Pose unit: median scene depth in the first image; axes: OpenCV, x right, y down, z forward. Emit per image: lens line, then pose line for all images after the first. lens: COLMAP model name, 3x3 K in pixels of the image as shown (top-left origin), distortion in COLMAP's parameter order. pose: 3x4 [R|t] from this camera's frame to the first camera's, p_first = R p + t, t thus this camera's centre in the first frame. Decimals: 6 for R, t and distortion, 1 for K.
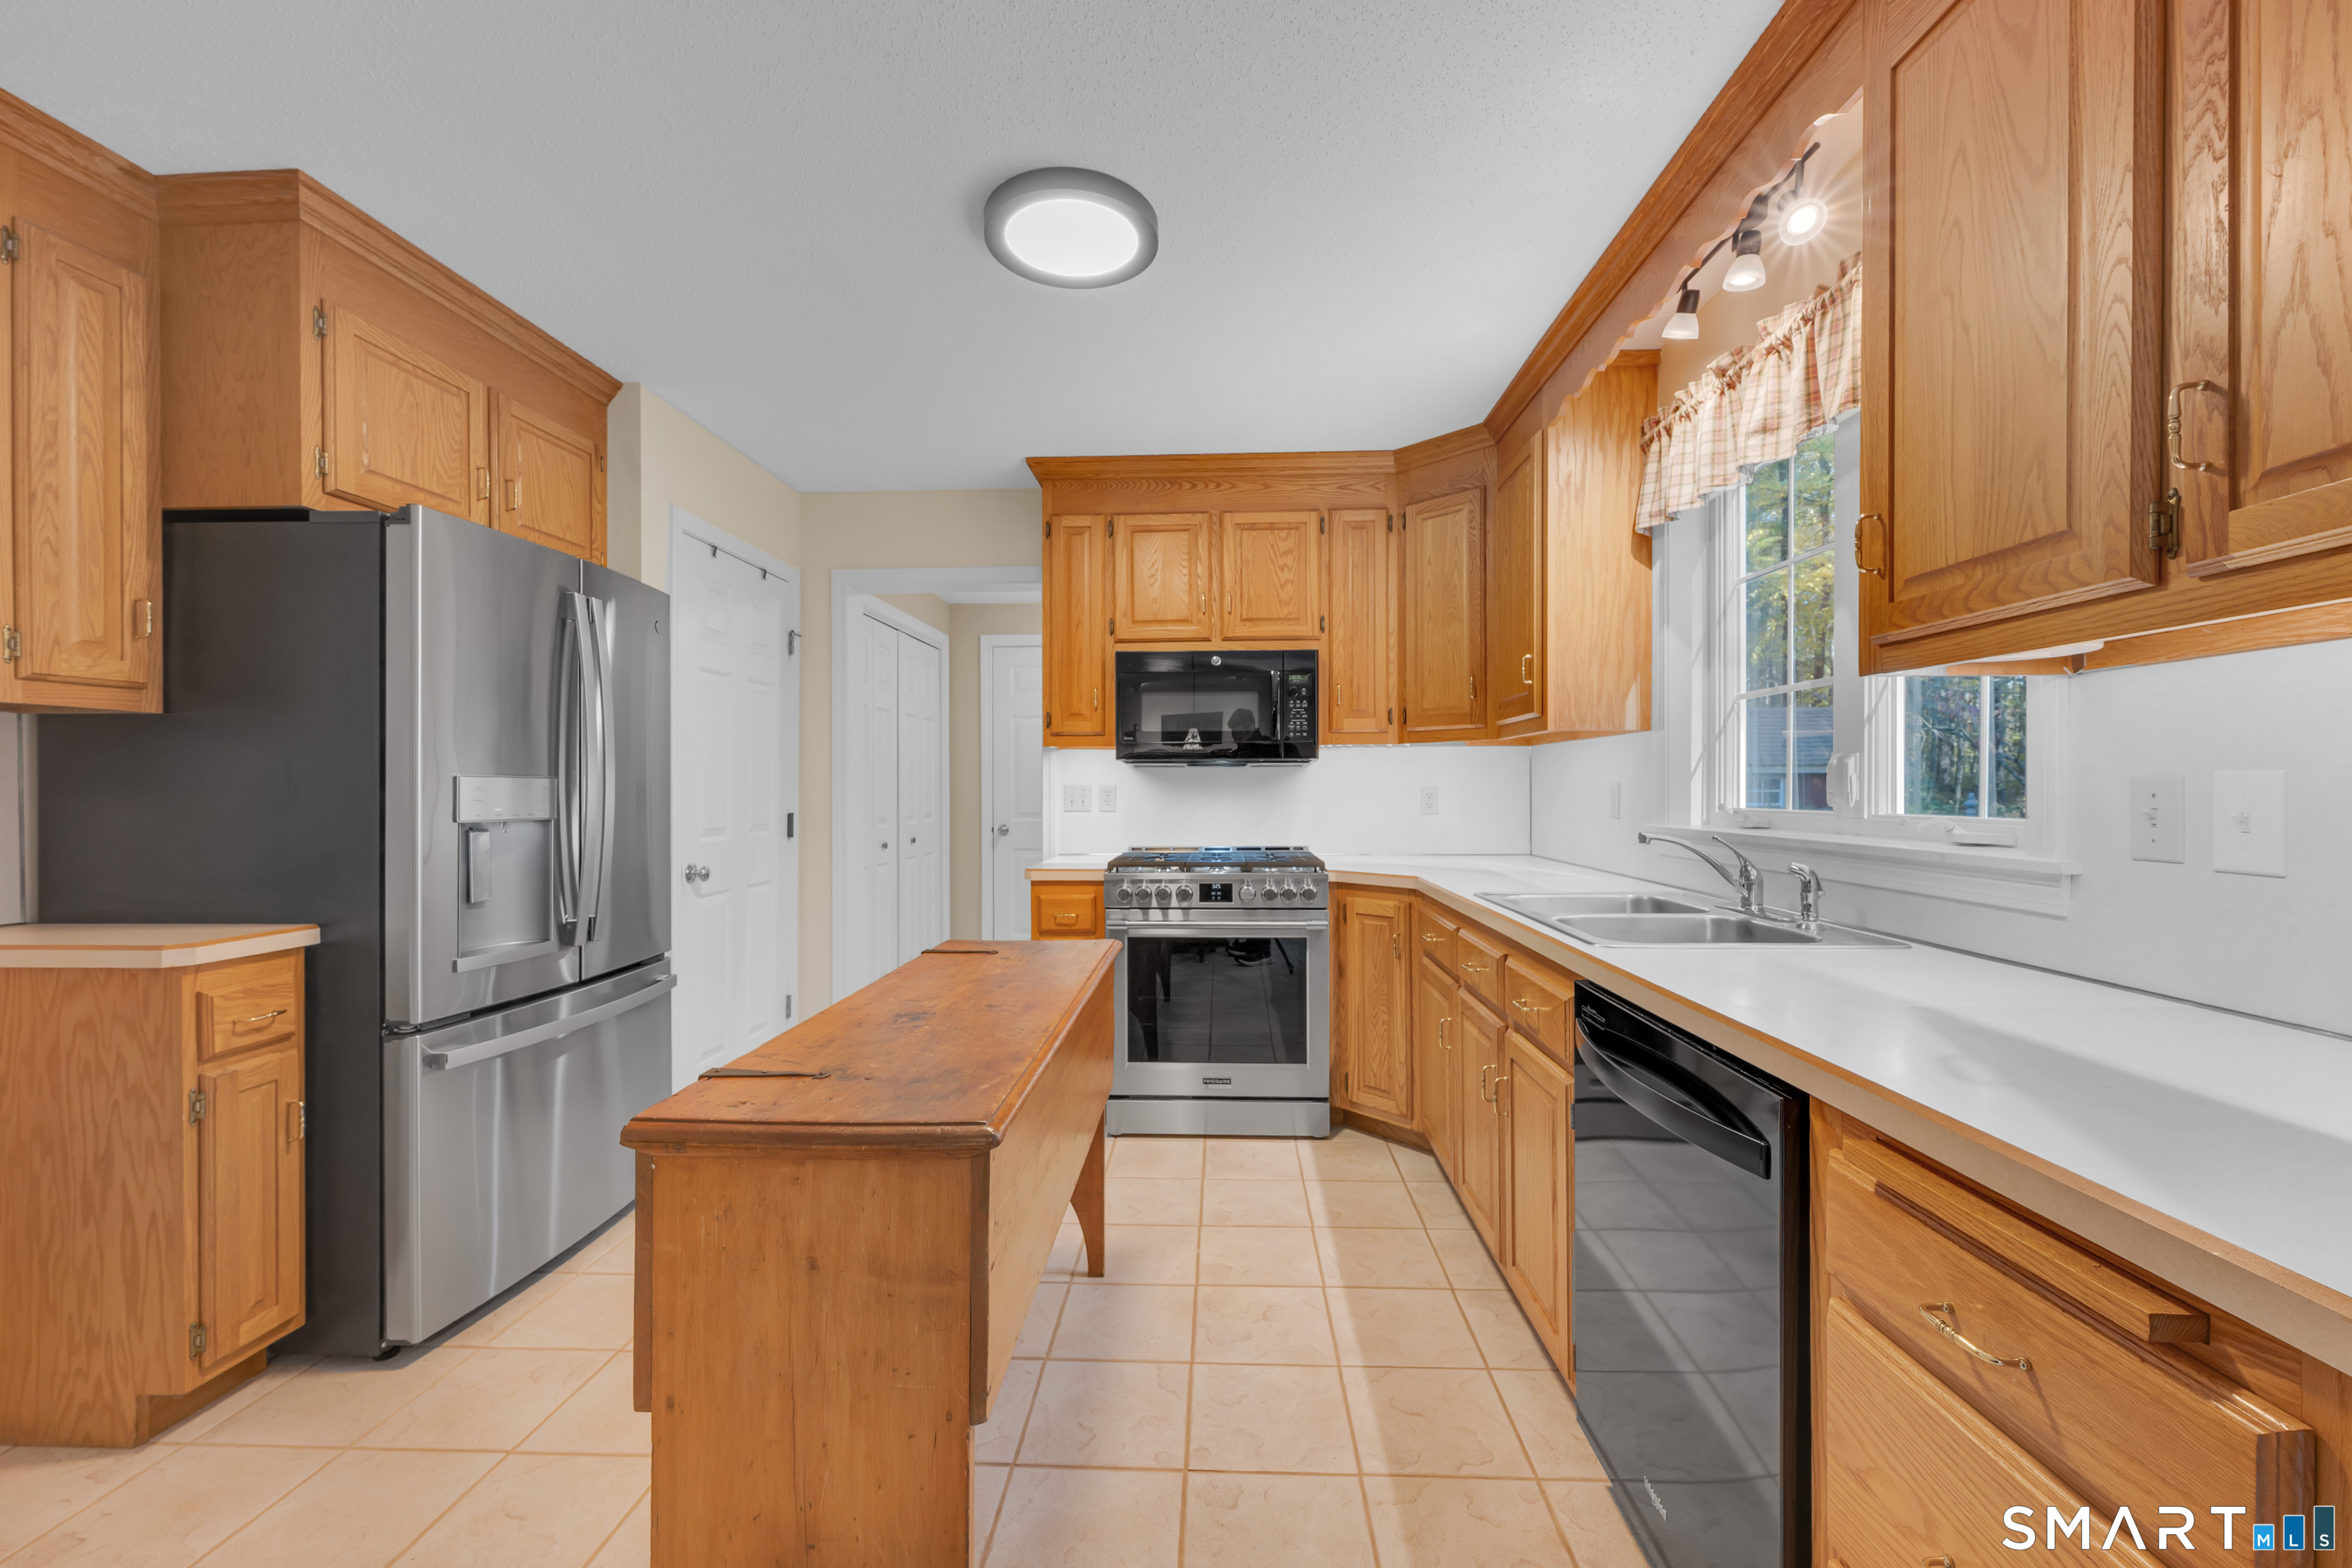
lens RADIAL K [[934.5, 0, 1182.8], [0, 934.5, 785.9], [0, 0, 1]] dist [0.005813, -0.000170]
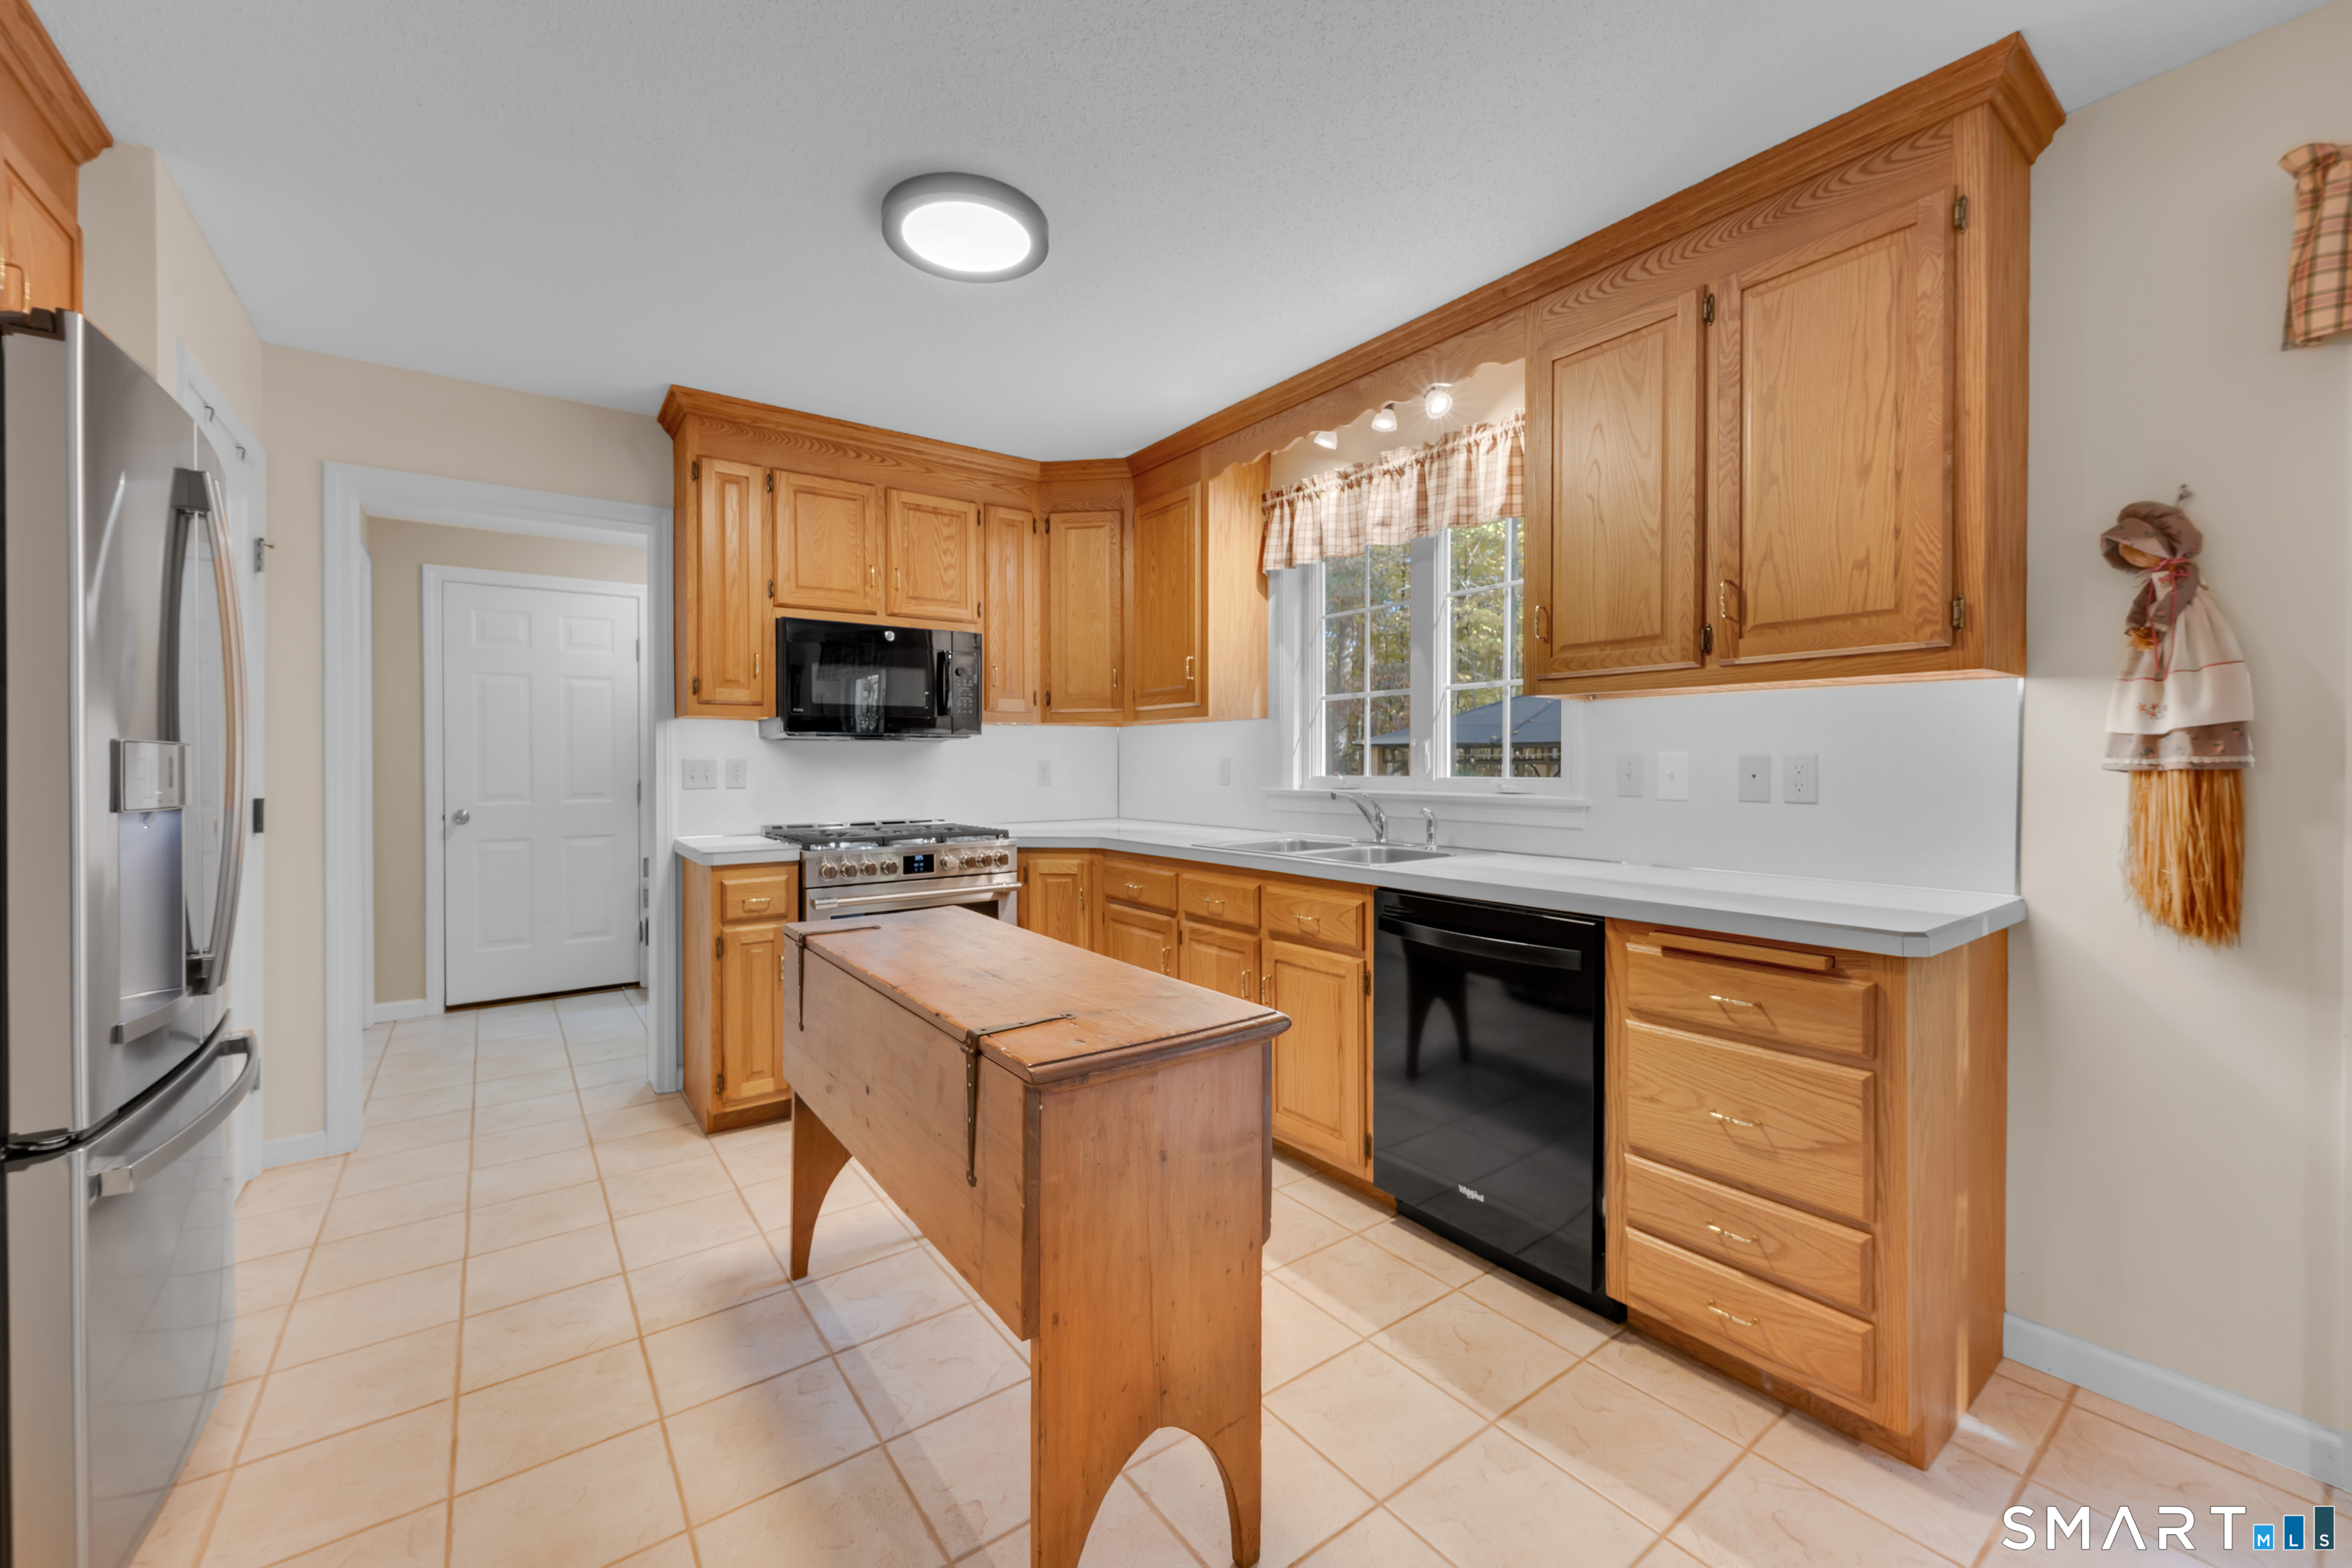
lens RADIAL K [[934.5, 0, 1180.1], [0, 934.5, 765.9], [0, 0, 1]] dist [0.005813, -0.000170]
pose [[0.778775, -0.003136, 0.627296, -0.435810], [0.000542, 0.999990, 0.004325, 0.002497], [-0.627304, -0.003028, 0.778769, 0.022378]]
